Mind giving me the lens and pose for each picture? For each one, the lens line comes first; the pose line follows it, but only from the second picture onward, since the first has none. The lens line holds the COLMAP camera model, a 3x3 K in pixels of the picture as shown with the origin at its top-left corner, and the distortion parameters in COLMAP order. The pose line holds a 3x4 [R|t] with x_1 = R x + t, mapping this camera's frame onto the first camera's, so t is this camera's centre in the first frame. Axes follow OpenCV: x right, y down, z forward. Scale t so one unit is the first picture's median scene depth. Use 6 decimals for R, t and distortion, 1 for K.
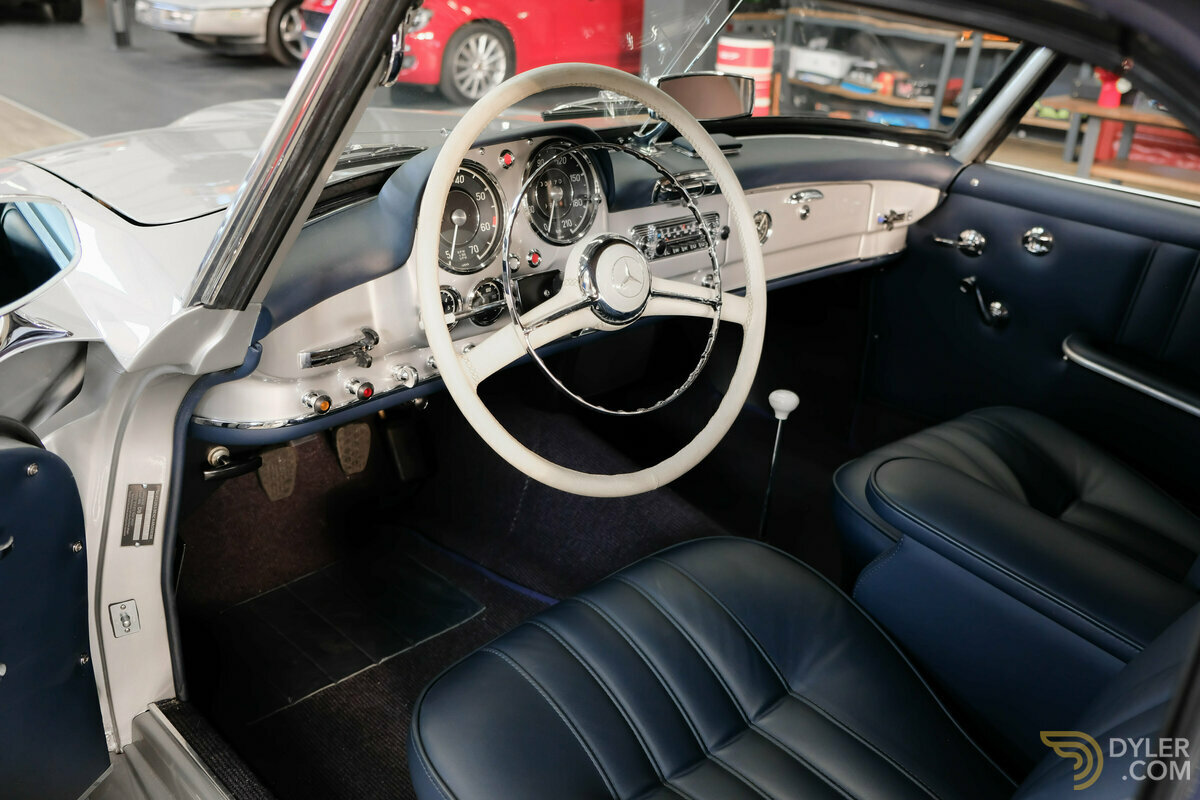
lens RADIAL K [[909.2, 0, 596.5], [0, 909.2, 354.3], [0, 0, 1]] dist [0.002648, 0.061499]
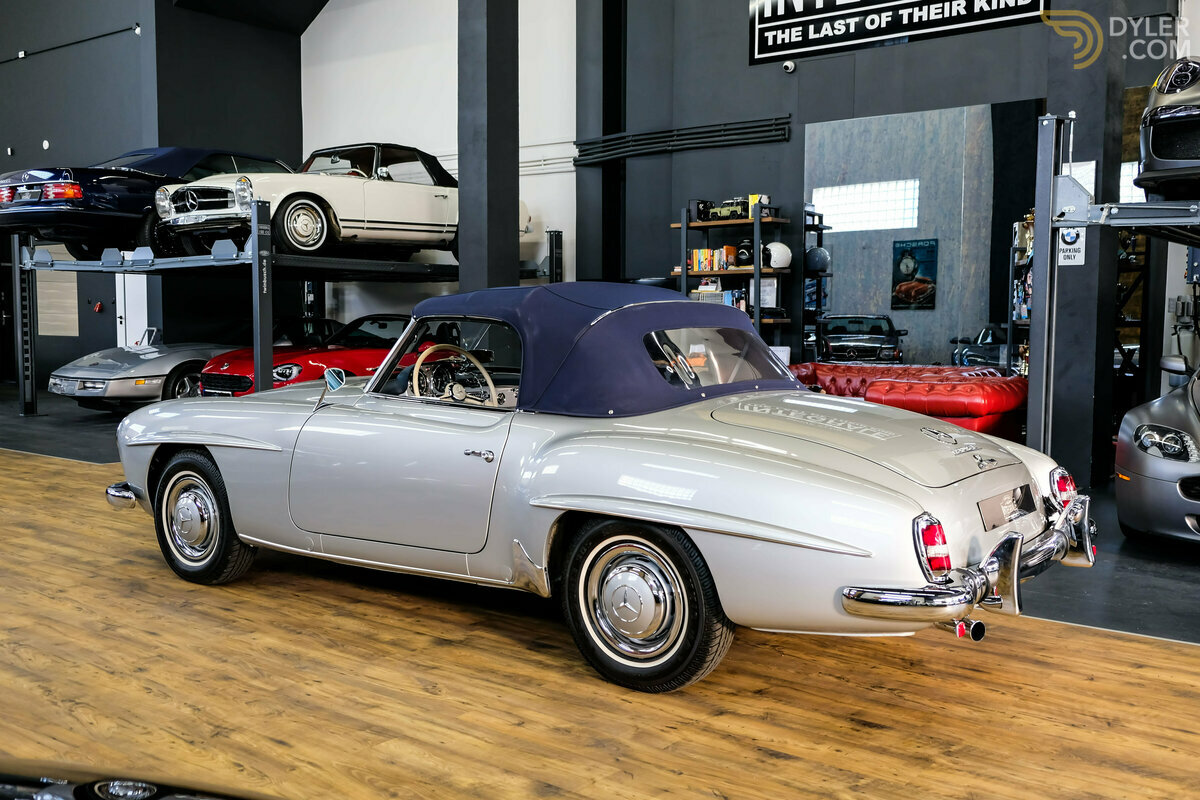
lens RADIAL K [[1102.1, 0, 600.0], [0, 1102.1, 400.0], [0, 0, 1]] dist [0.002818, 0.010190]
pose [[0.984826, -0.053104, 0.165219, -0.151114], [0.105698, 0.938625, -0.328345, 1.499747], [-0.137642, 0.340826, 0.929996, -3.374512]]
